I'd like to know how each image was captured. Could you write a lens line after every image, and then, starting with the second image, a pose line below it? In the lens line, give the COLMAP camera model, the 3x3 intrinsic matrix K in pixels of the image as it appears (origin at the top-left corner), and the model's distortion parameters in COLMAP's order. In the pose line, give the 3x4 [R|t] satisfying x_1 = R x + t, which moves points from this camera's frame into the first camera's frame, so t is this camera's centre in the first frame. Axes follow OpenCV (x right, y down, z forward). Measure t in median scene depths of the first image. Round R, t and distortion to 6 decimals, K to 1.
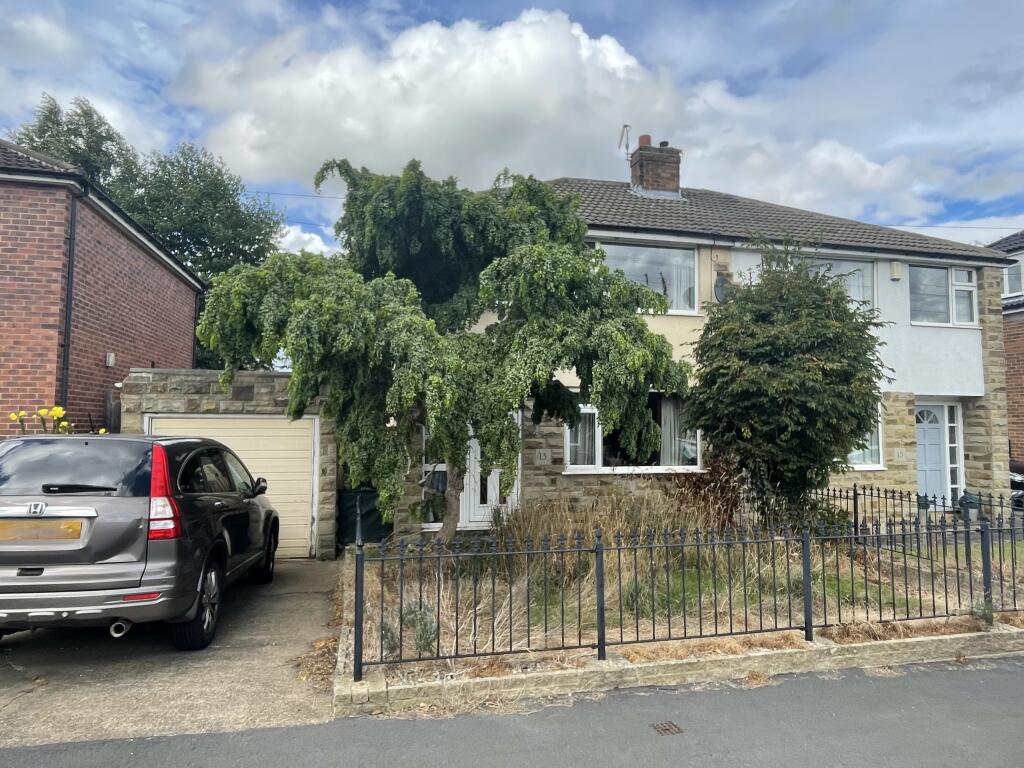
lens RADIAL K [[628.9, 0, 512.2], [0, 628.9, 385.4], [0, 0, 1]] dist [-0.002442, -0.000161]
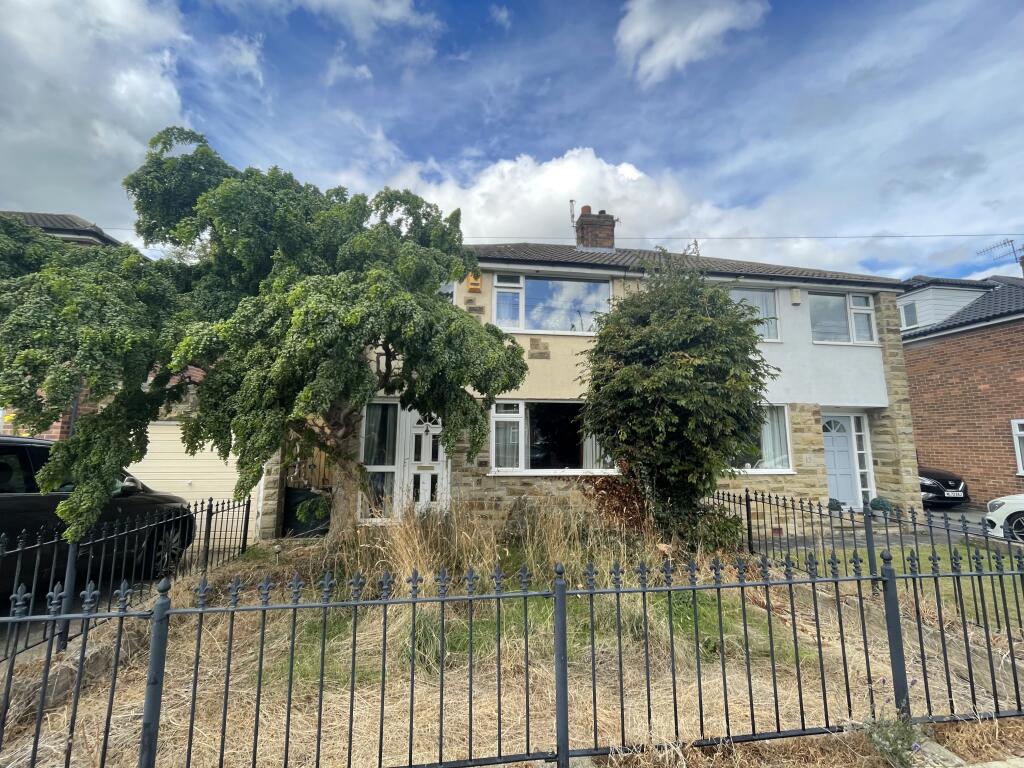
lens RADIAL K [[417.2, 0, 510.5], [0, 417.2, 383.7], [0, 0, 1]] dist [0.000104, -0.000016]
pose [[0.995374, -0.012491, -0.095259, 0.169105], [0.005498, 0.997293, -0.073325, 0.027580], [0.095918, 0.072462, 0.992748, 0.215503]]
